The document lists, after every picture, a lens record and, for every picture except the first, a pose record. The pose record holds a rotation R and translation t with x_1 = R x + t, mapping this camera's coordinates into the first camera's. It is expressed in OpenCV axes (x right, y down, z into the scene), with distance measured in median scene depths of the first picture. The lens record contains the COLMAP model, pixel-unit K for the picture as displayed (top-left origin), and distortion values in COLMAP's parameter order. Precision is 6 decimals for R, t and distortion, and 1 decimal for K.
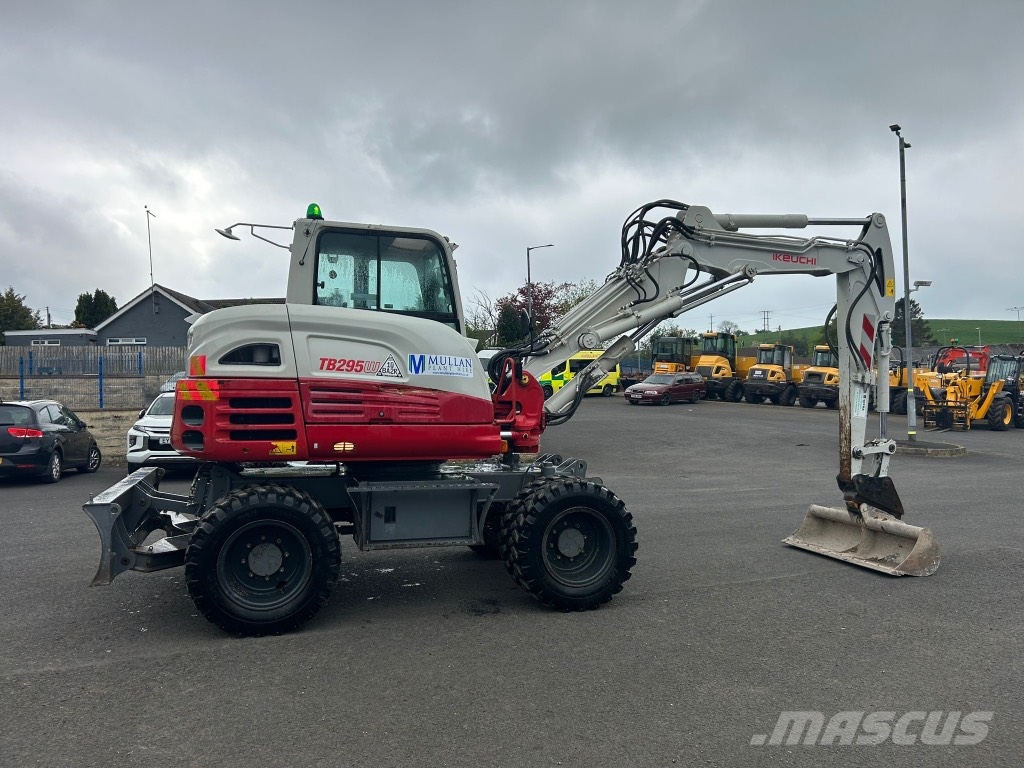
lens RADIAL K [[770.3, 0, 507.5], [0, 770.3, 388.4], [0, 0, 1]] dist [0.070201, -0.081410]
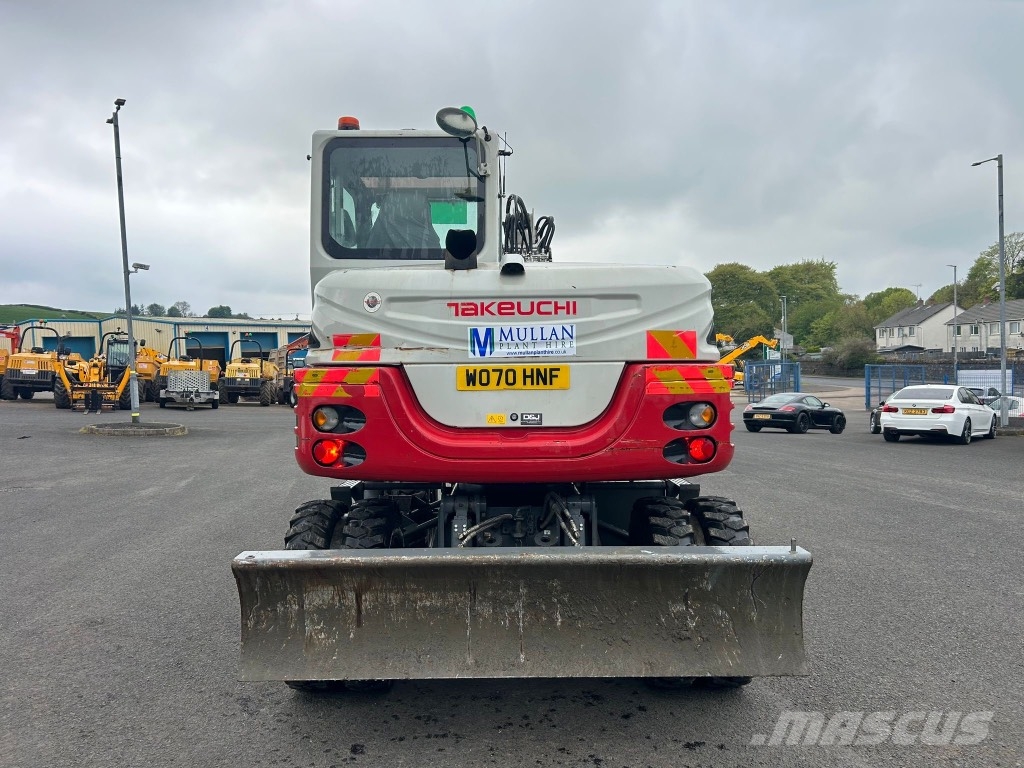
lens RADIAL K [[772.1, 0, 515.4], [0, 772.1, 382.5], [0, 0, 1]] dist [0.027134, -0.006306]
pose [[0.287021, -0.024140, 0.957620, -0.870253], [0.008129, 0.999708, 0.022764, -0.009816], [-0.957890, 0.001250, 0.287134, 0.735704]]
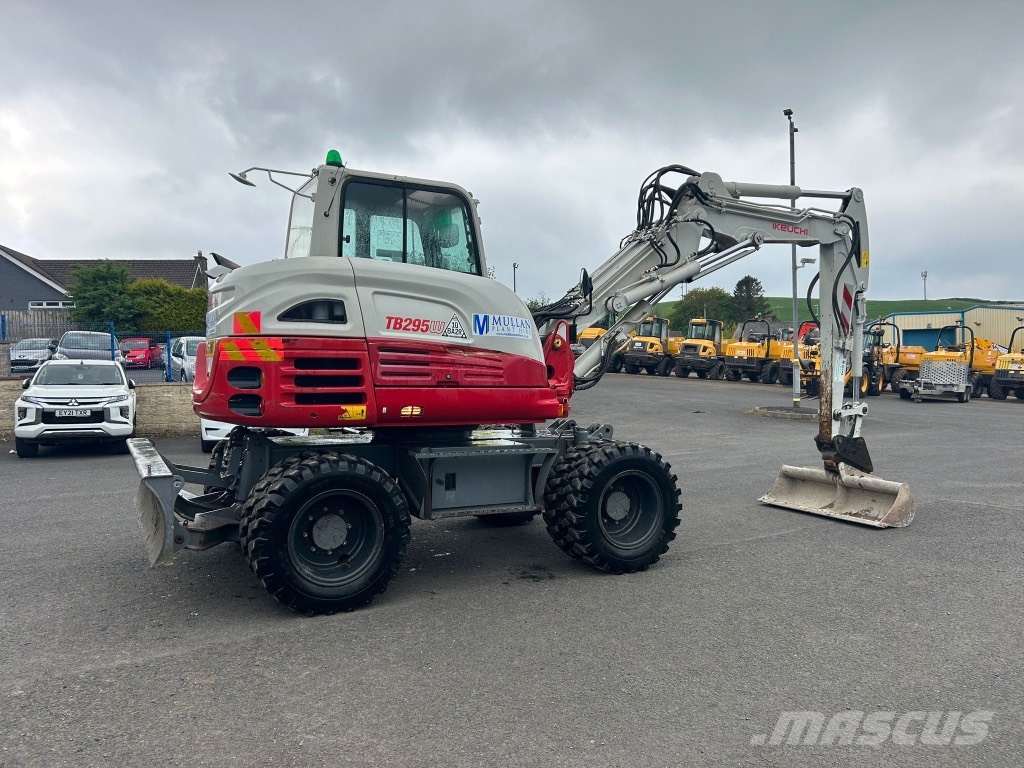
lens RADIAL K [[770.3, 0, 507.5], [0, 770.3, 388.4], [0, 0, 1]] dist [0.070201, -0.081410]
pose [[0.983634, -0.003915, 0.180137, -0.207204], [-0.002626, 0.999346, 0.036061, 0.010655], [-0.180160, -0.035944, 0.982980, 0.042288]]
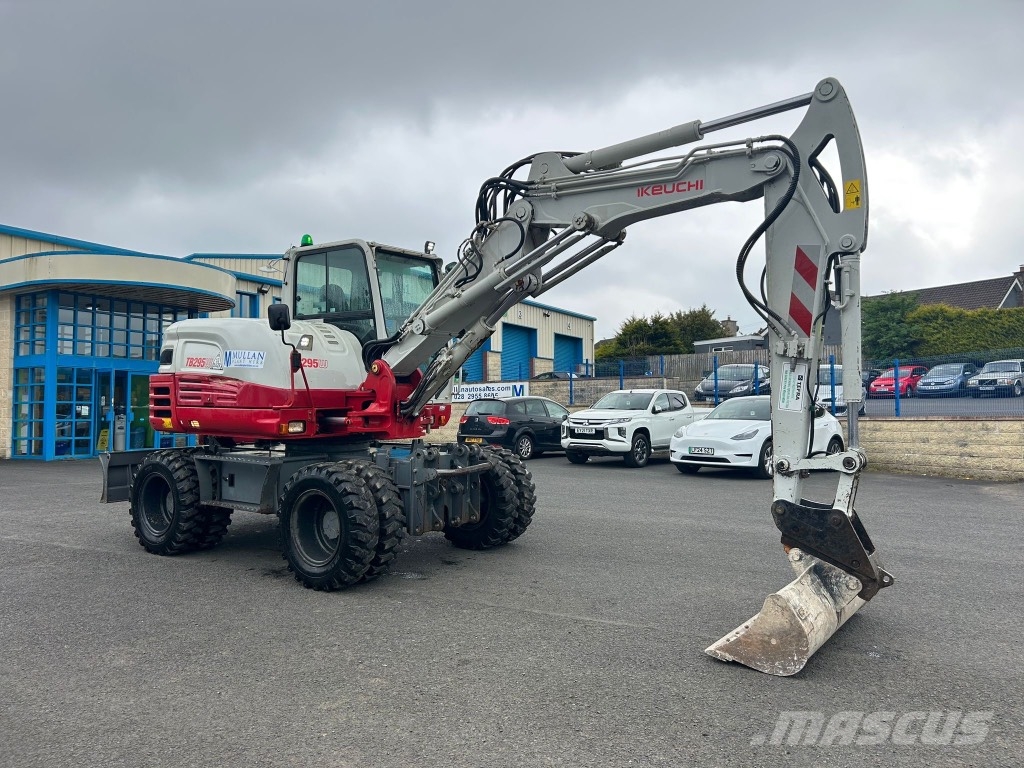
lens RADIAL K [[769.6, 0, 518.7], [0, 769.6, 380.2], [0, 0, 1]] dist [0.058813, -0.064525]
pose [[0.604165, -0.020427, -0.796598, 0.924380], [0.010813, 0.999790, -0.017436, 0.023363], [0.796786, 0.001921, 0.604258, 0.498653]]
